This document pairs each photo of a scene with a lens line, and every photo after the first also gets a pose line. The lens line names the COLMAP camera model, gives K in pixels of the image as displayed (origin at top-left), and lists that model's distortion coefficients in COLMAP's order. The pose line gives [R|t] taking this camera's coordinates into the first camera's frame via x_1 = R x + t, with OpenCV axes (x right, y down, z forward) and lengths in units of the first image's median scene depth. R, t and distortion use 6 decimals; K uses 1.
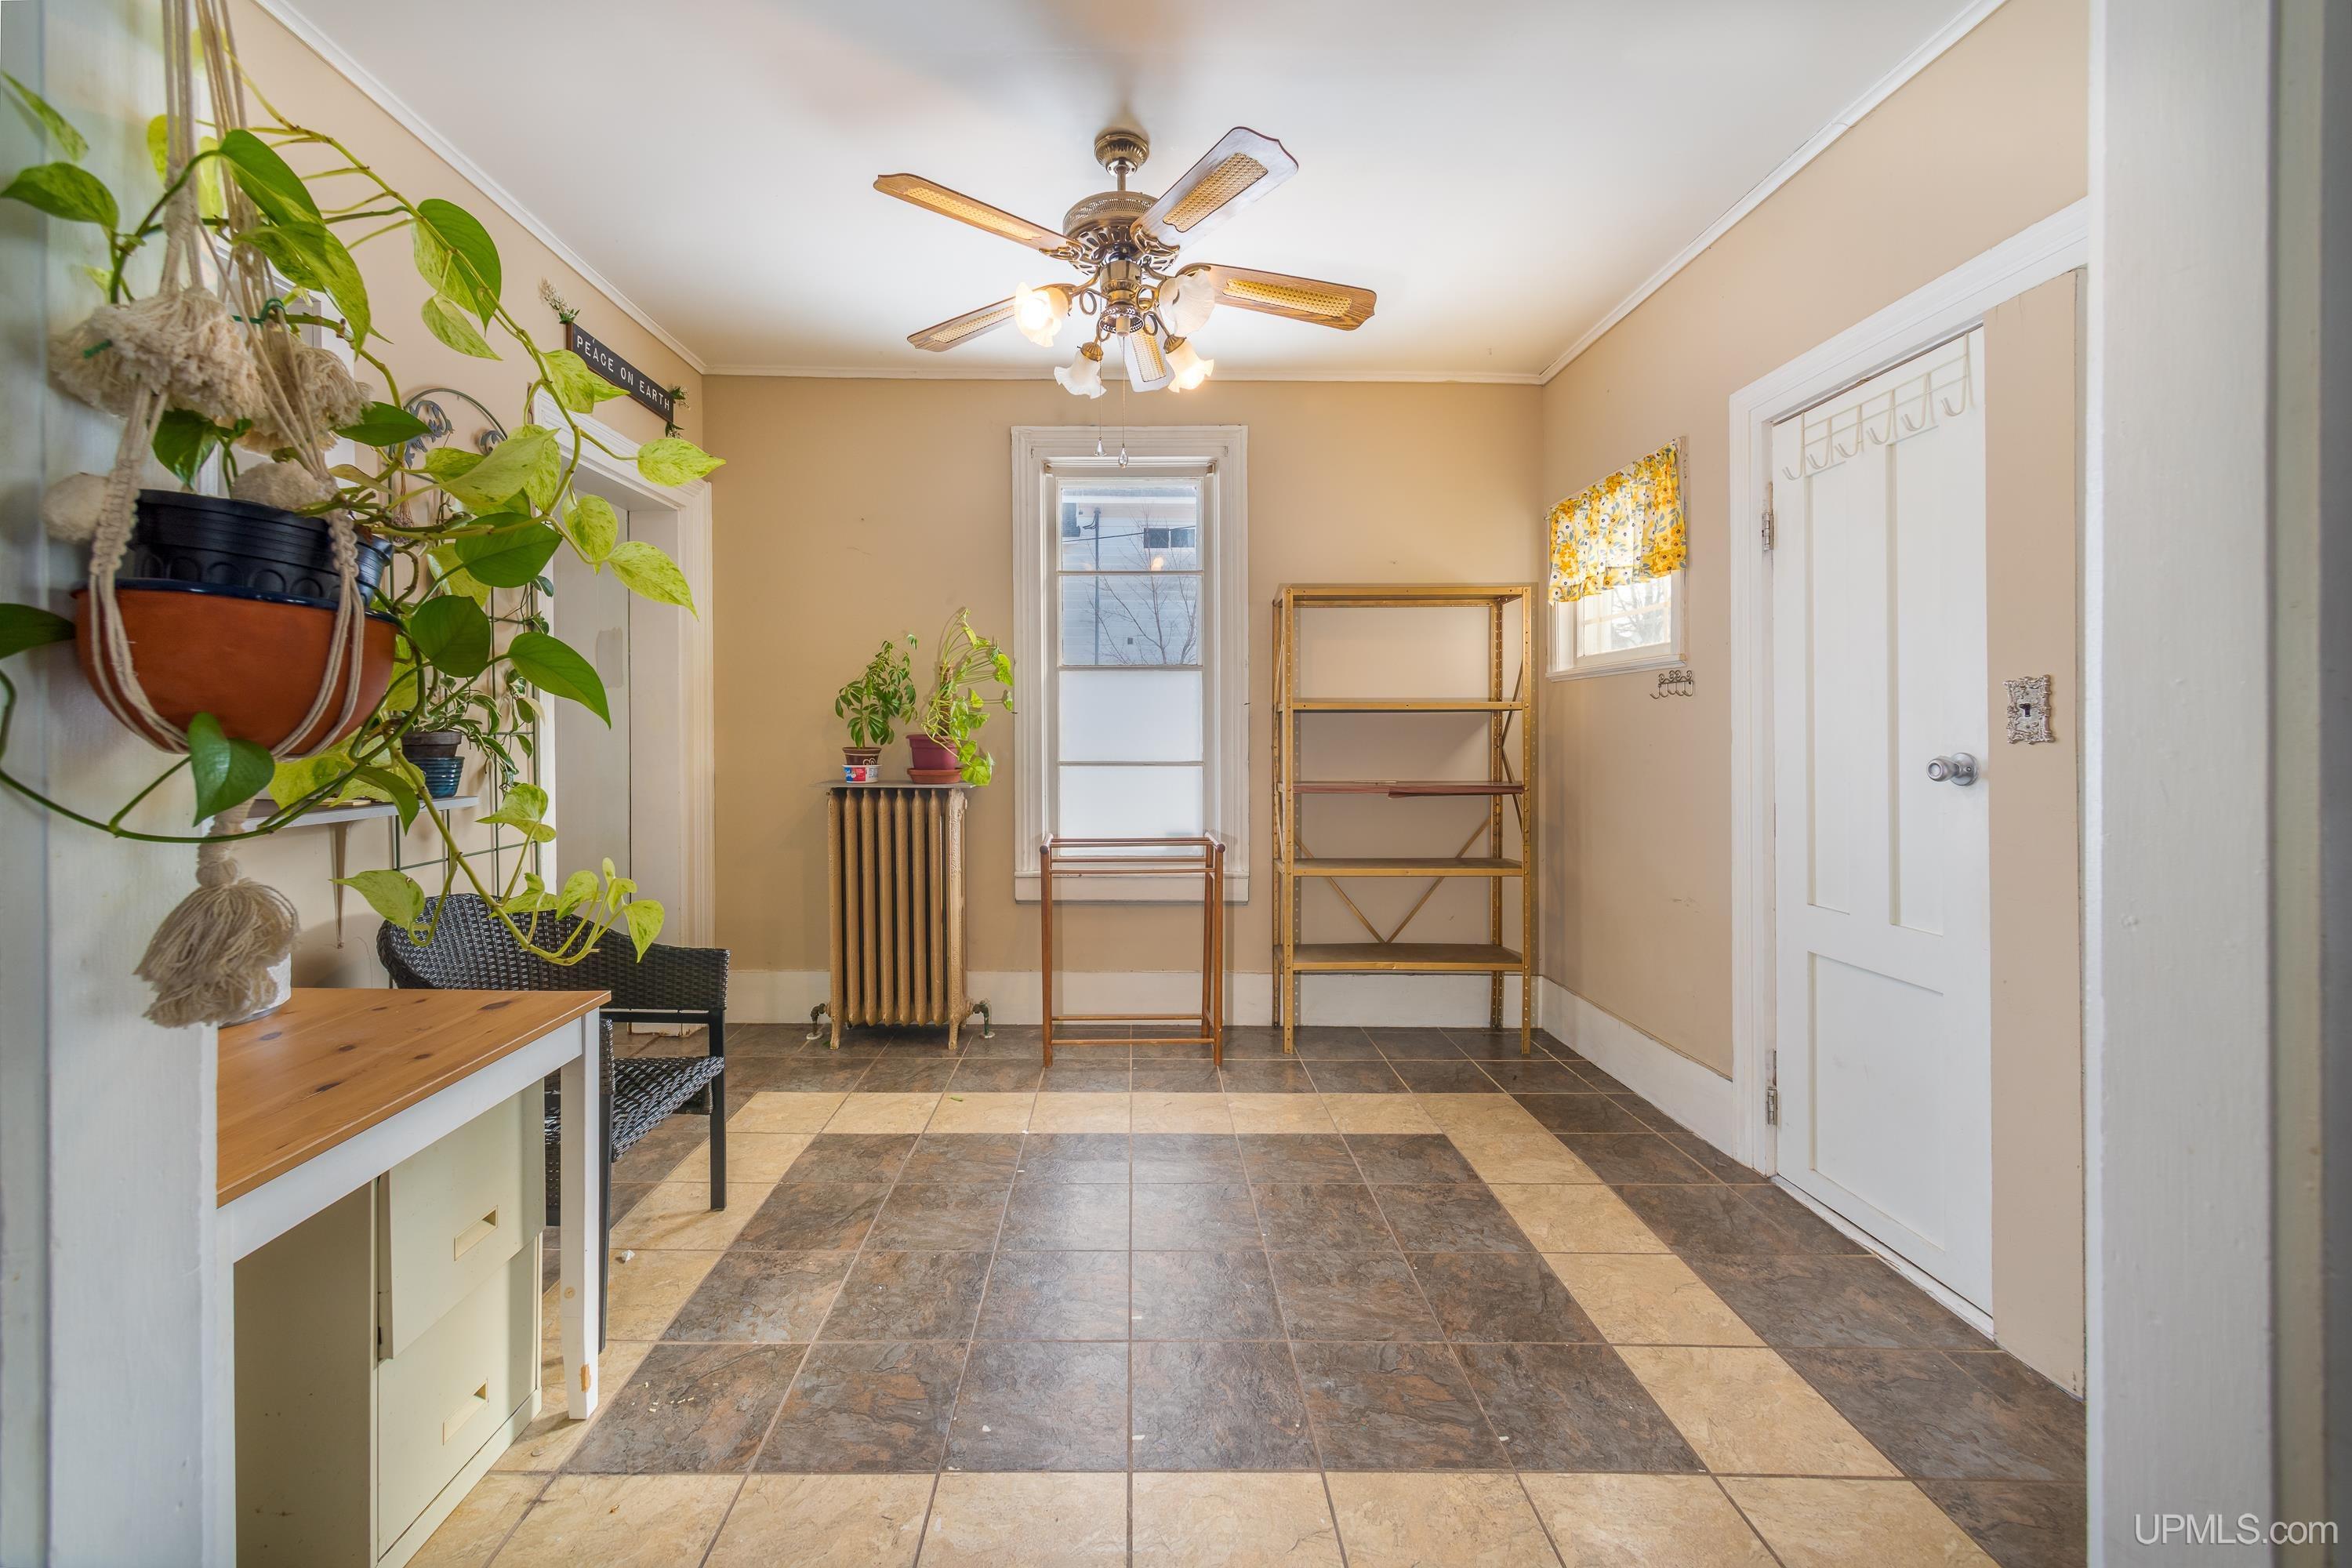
lens RADIAL K [[924.8, 0, 1201.0], [0, 924.8, 730.4], [0, 0, 1]] dist [0.004093, -0.000062]
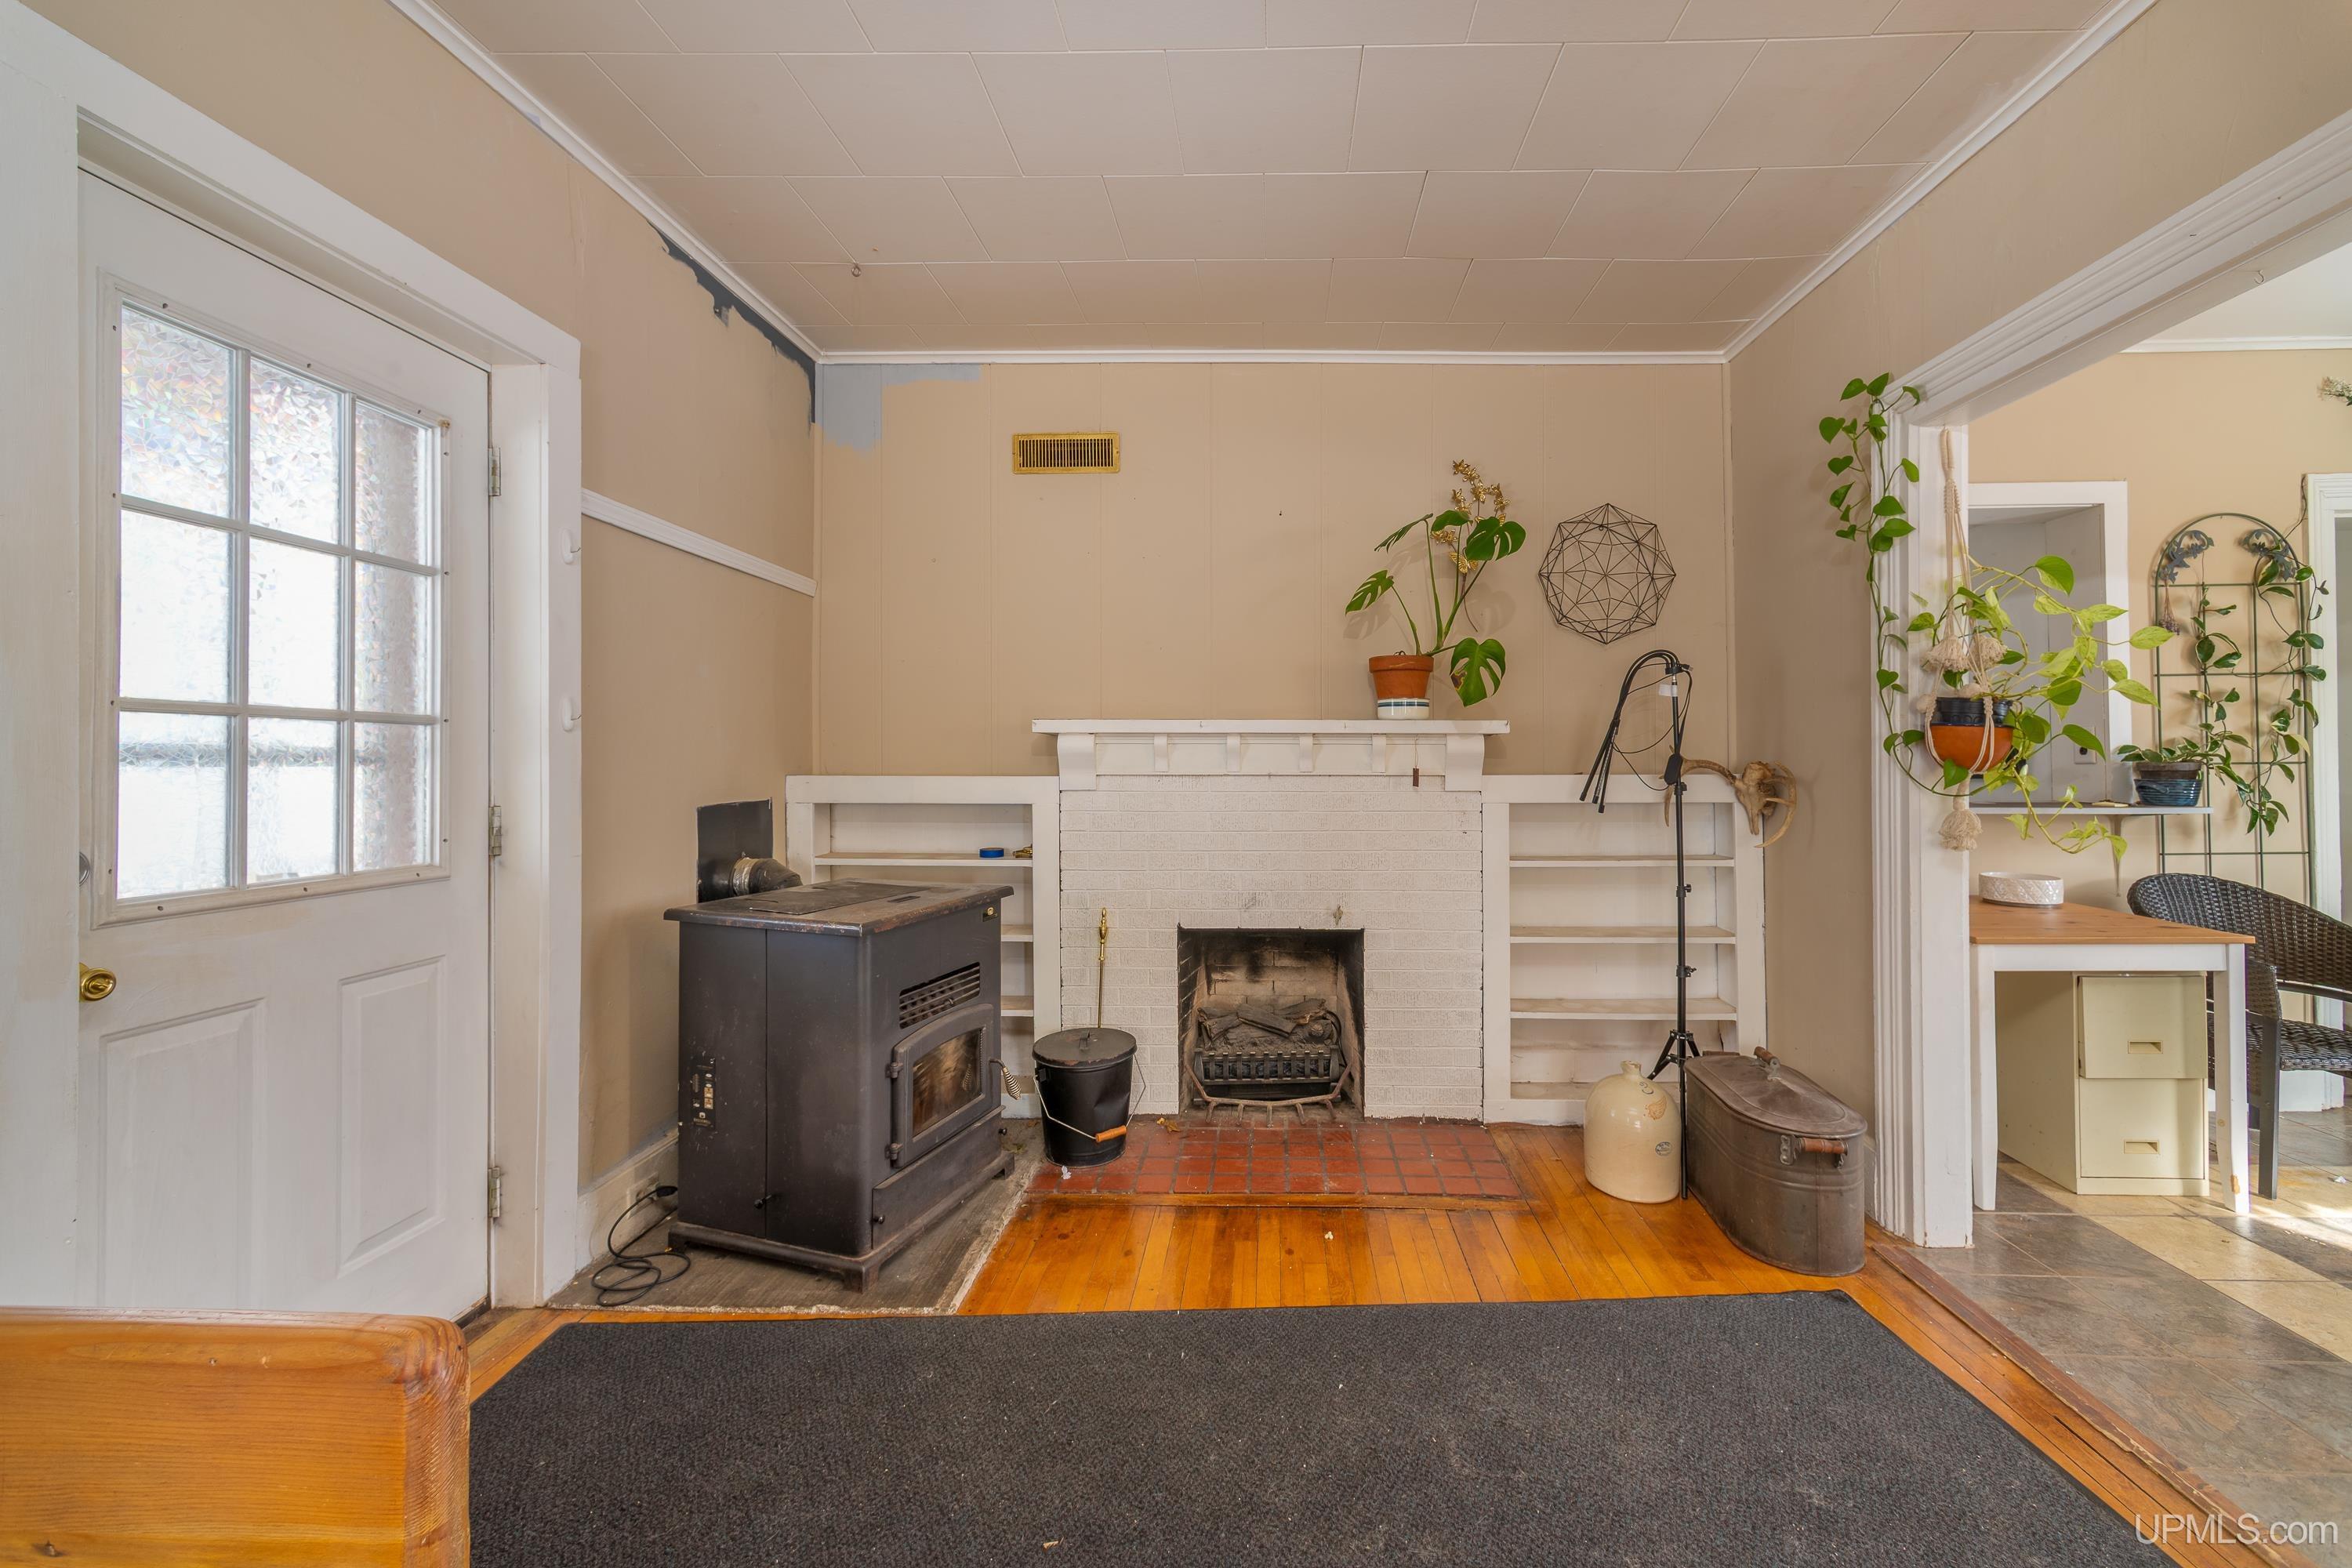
lens RADIAL K [[924.8, 0, 1174.6], [0, 924.8, 773.6], [0, 0, 1]] dist [0.004093, -0.000062]
pose [[-0.080277, 0.010596, -0.996716, 2.475058], [0.006030, 0.999930, 0.010144, -0.014503], [0.996754, -0.005196, -0.080336, -1.531037]]
